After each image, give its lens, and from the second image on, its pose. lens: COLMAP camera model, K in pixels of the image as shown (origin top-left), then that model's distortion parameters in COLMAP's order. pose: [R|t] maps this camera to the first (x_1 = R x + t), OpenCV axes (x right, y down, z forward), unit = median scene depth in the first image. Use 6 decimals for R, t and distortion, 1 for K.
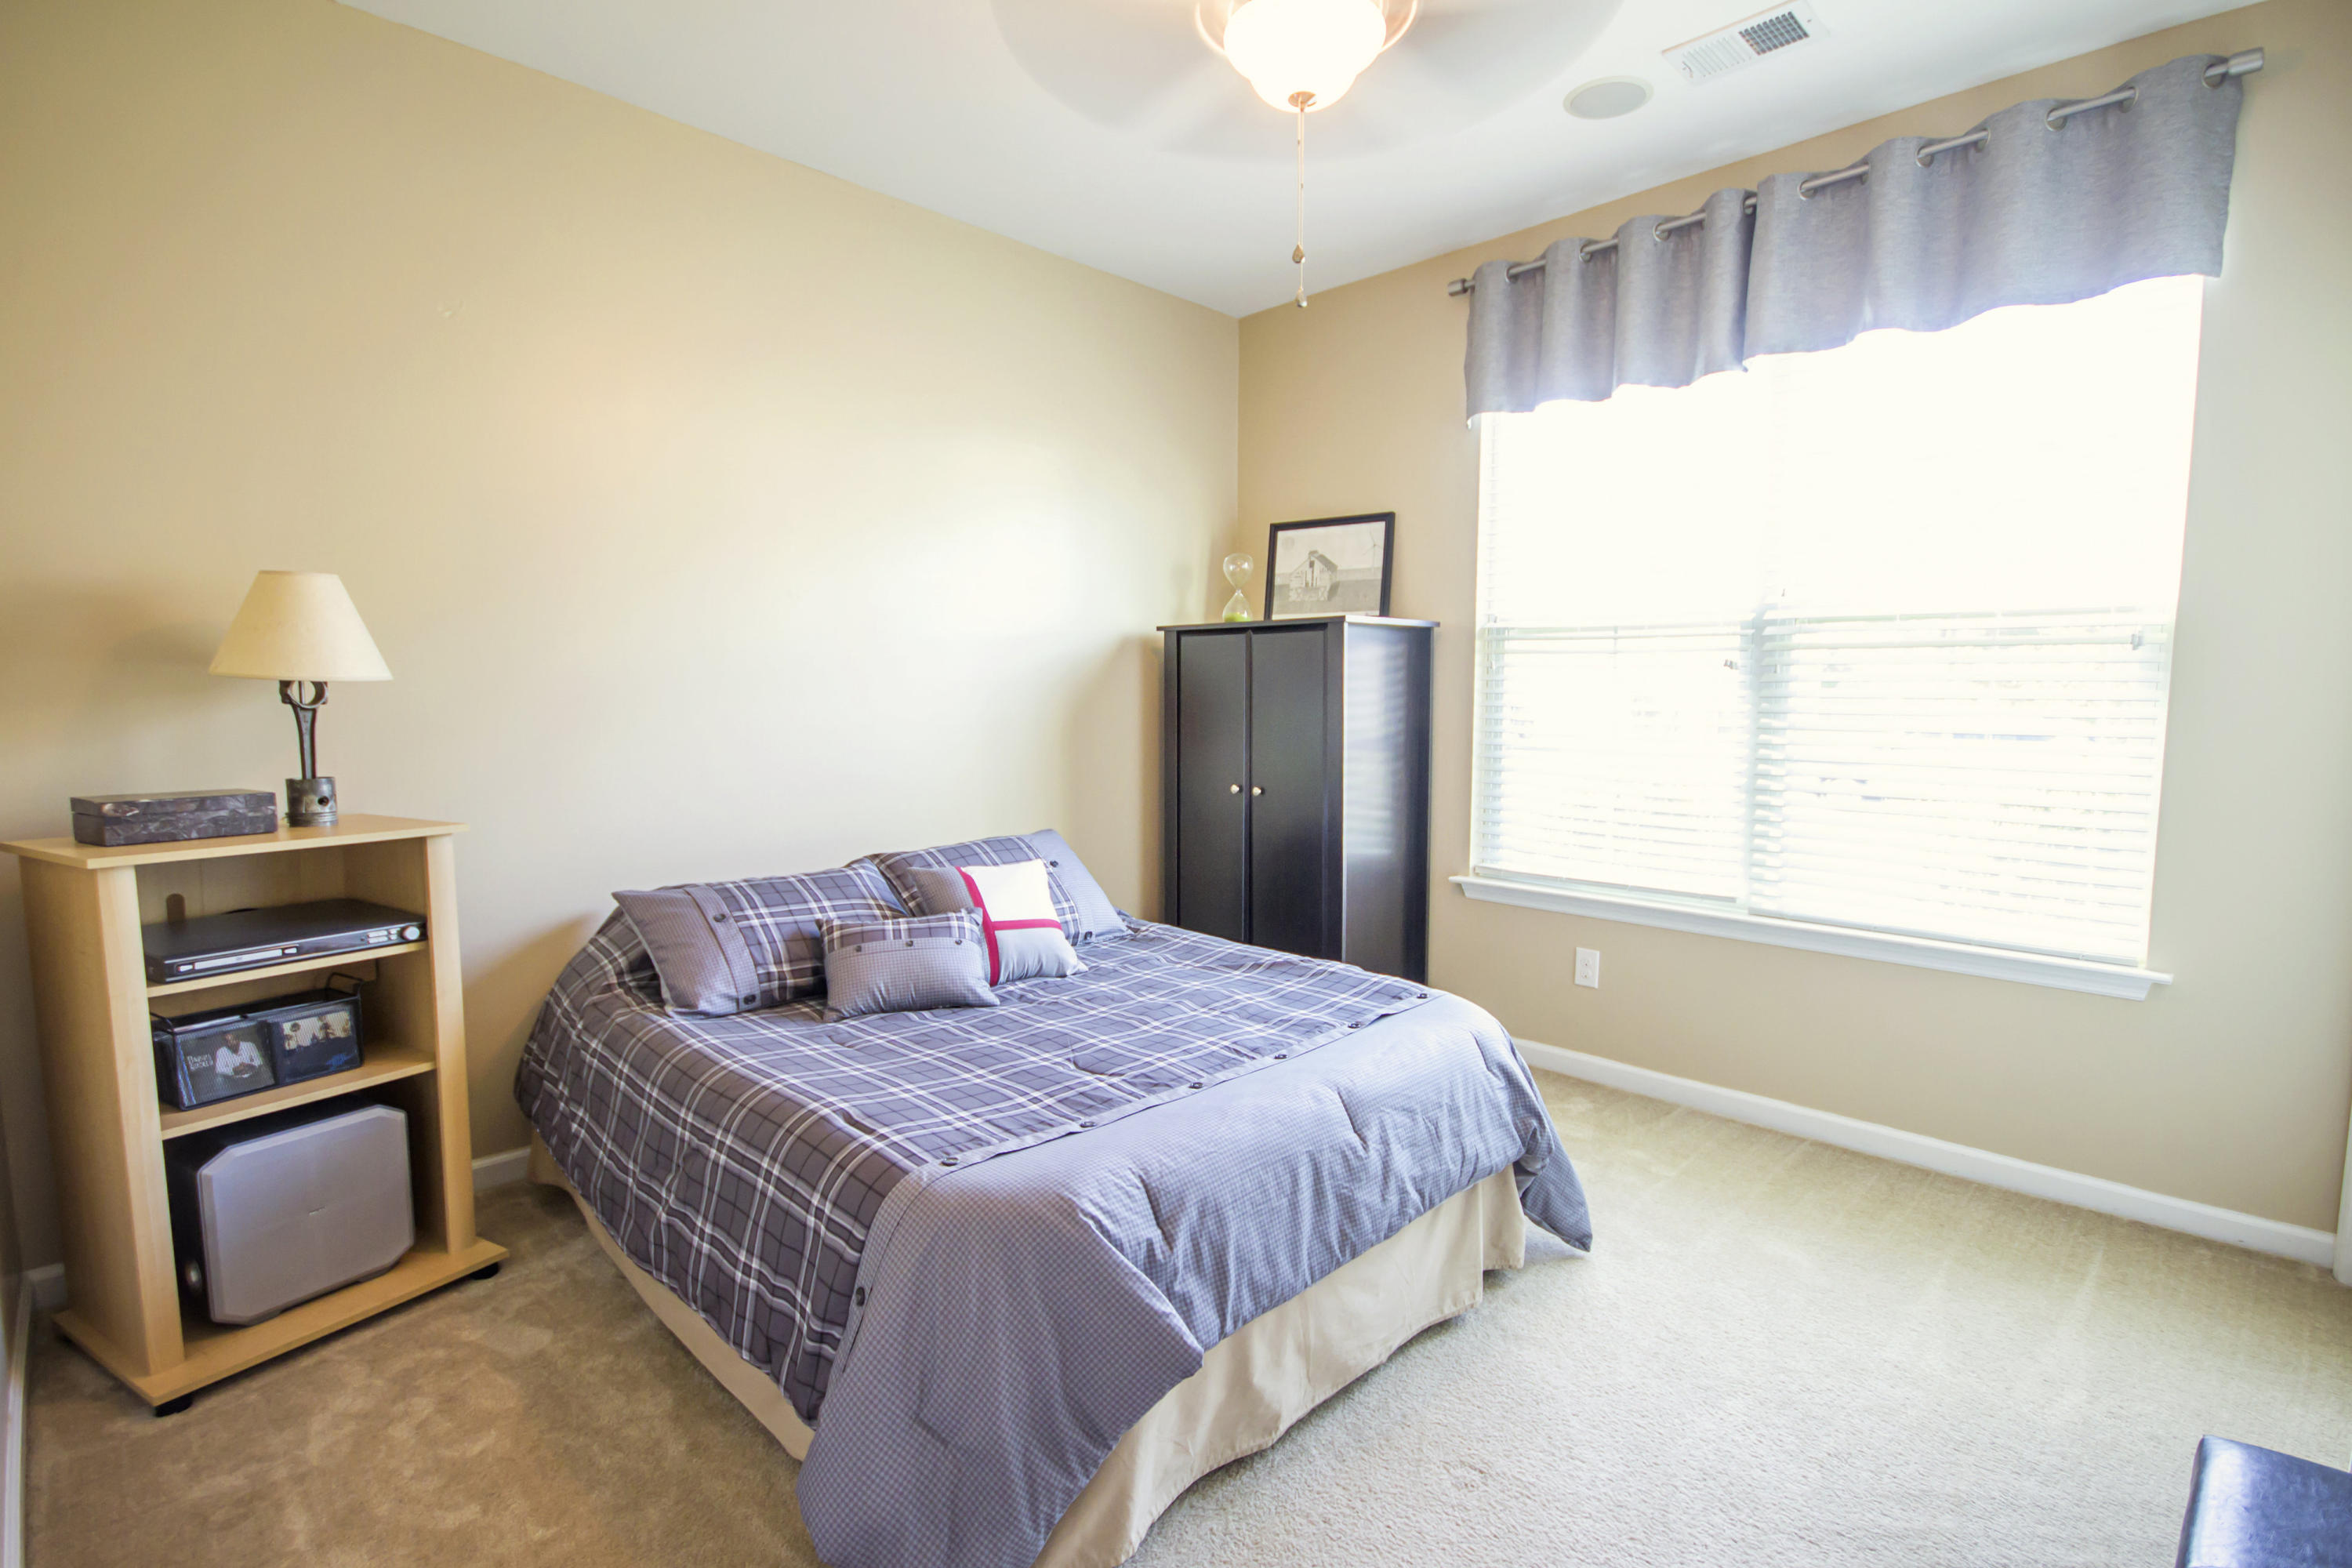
lens RADIAL K [[1103.9, 0, 1160.3], [0, 1103.9, 805.6], [0, 0, 1]] dist [-0.000811, -0.000344]
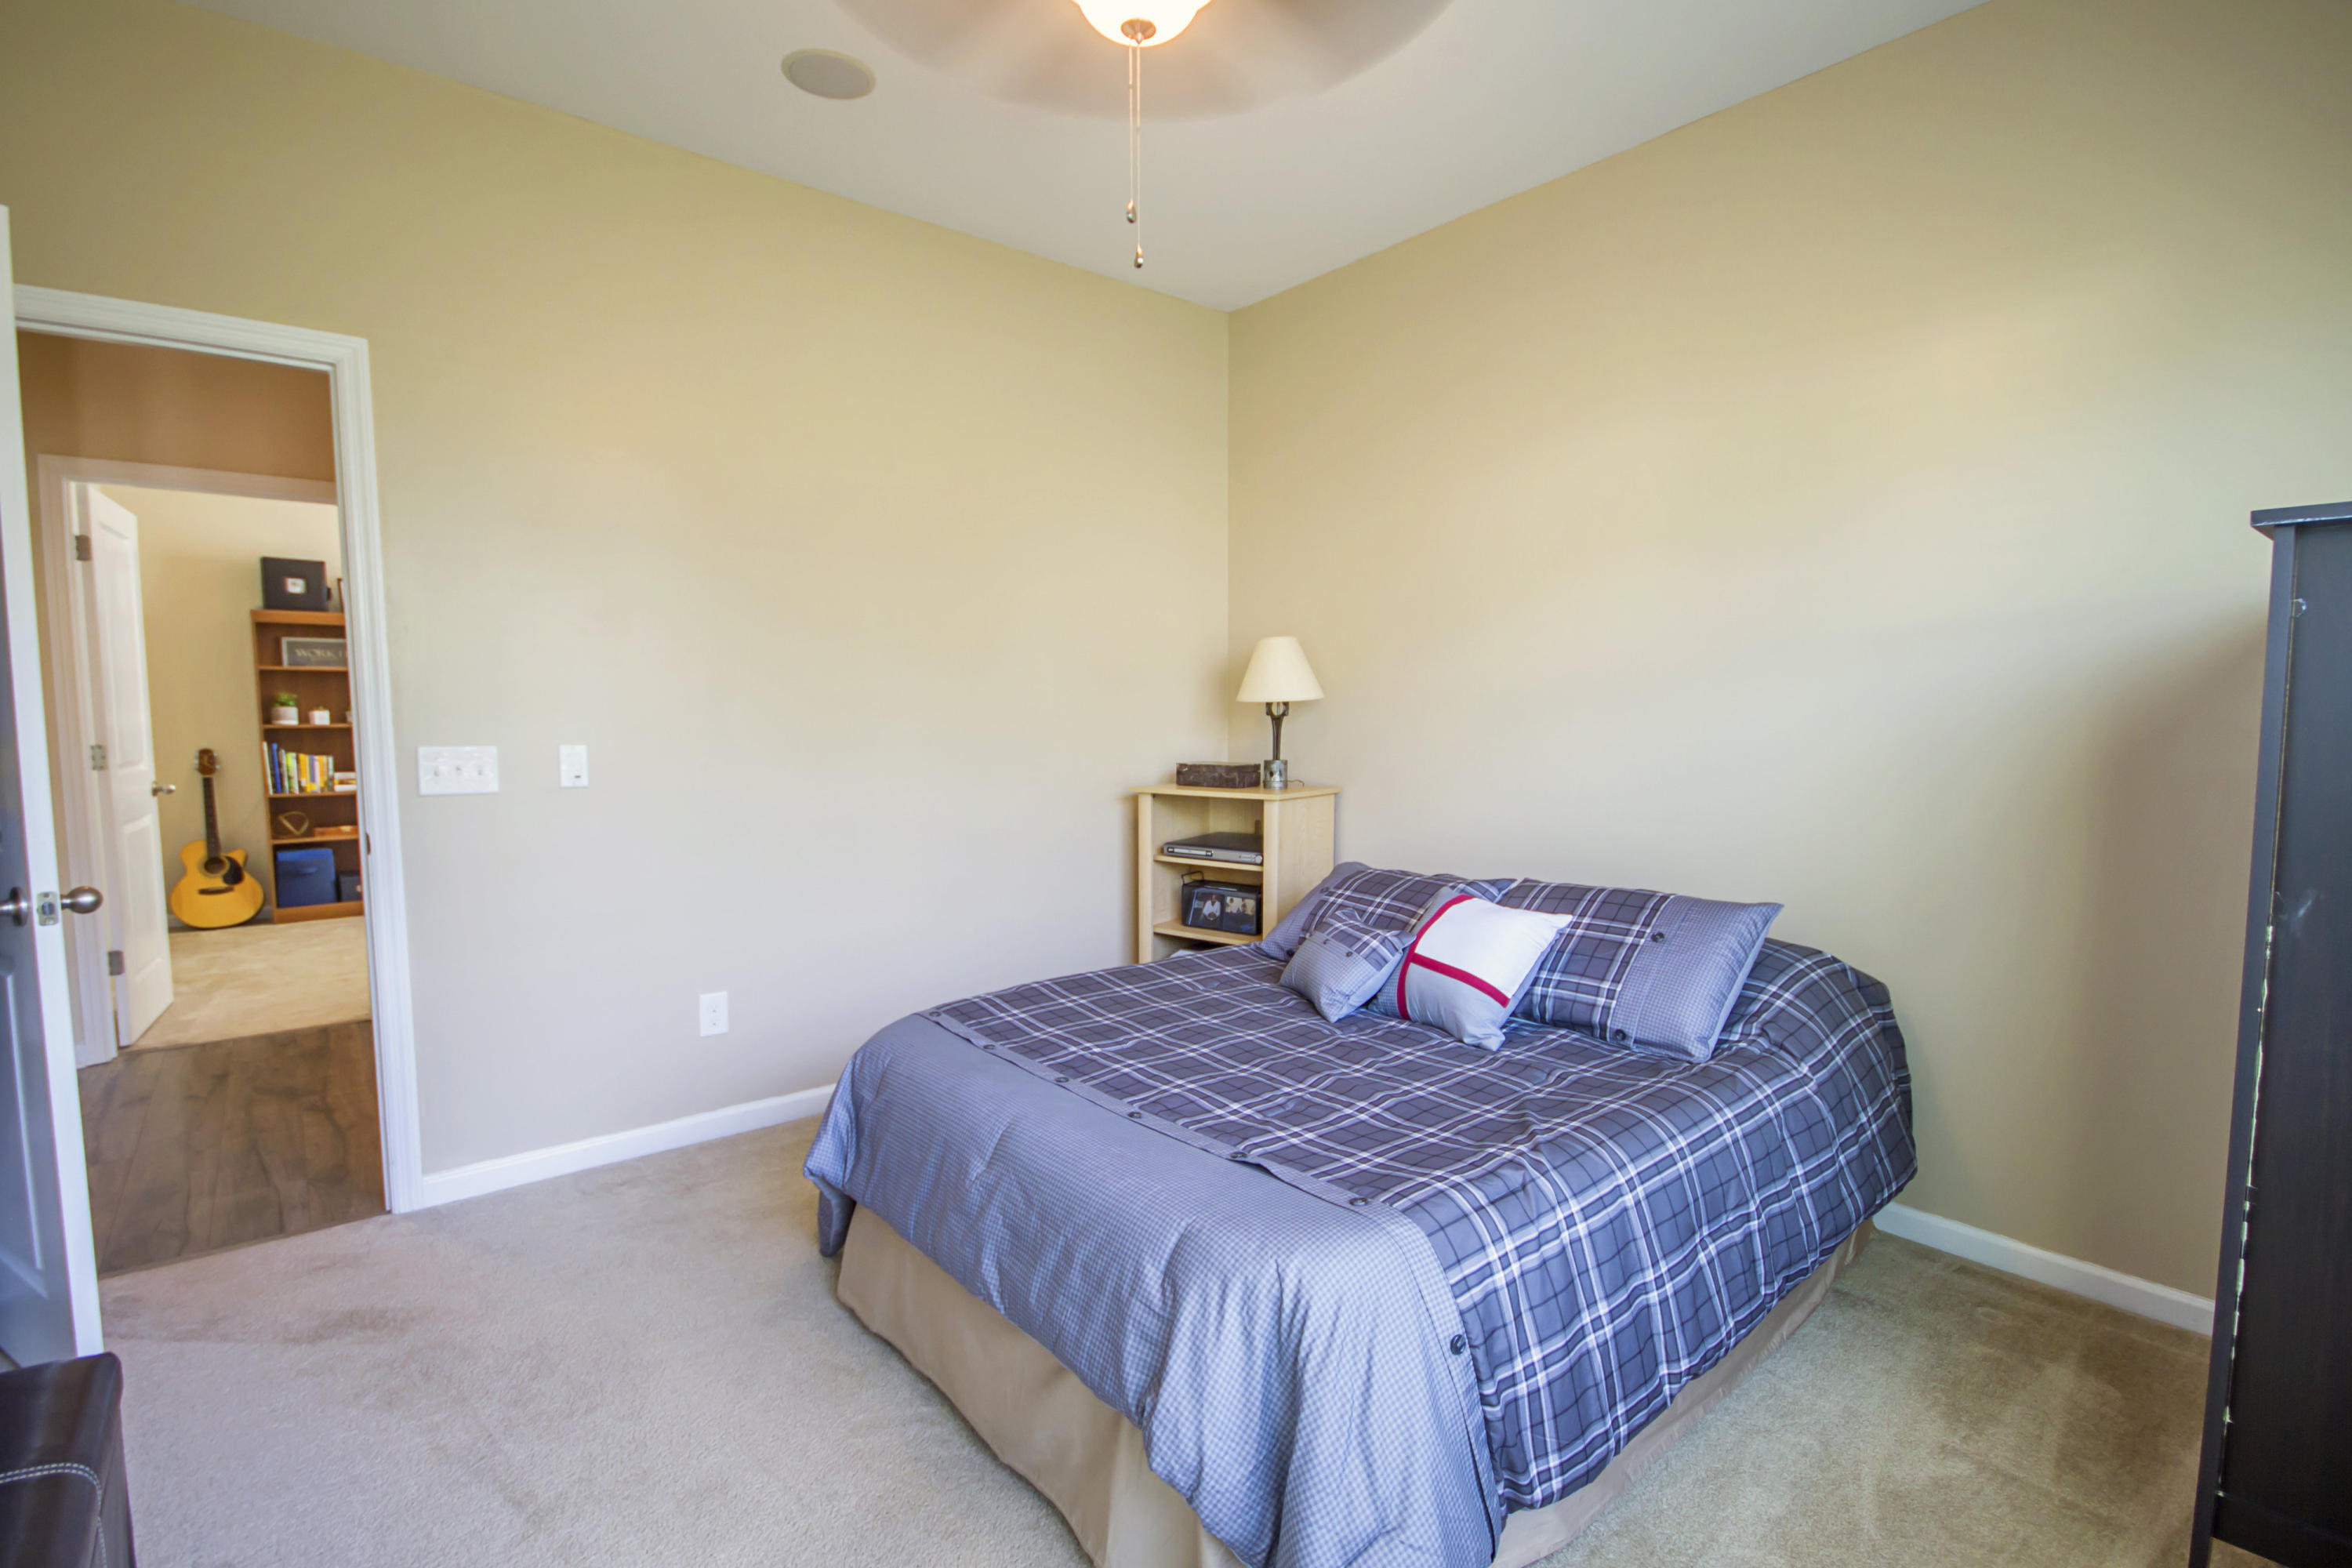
lens RADIAL K [[1107.5, 0, 1186.1], [0, 1107.5, 804.2], [0, 0, 1]] dist [0.014503, -0.014108]
pose [[-0.085807, 0.087073, -0.992500, 0.926695], [-0.091445, 0.991281, 0.094872, -0.107822], [0.992106, 0.098900, -0.077097, 1.021806]]
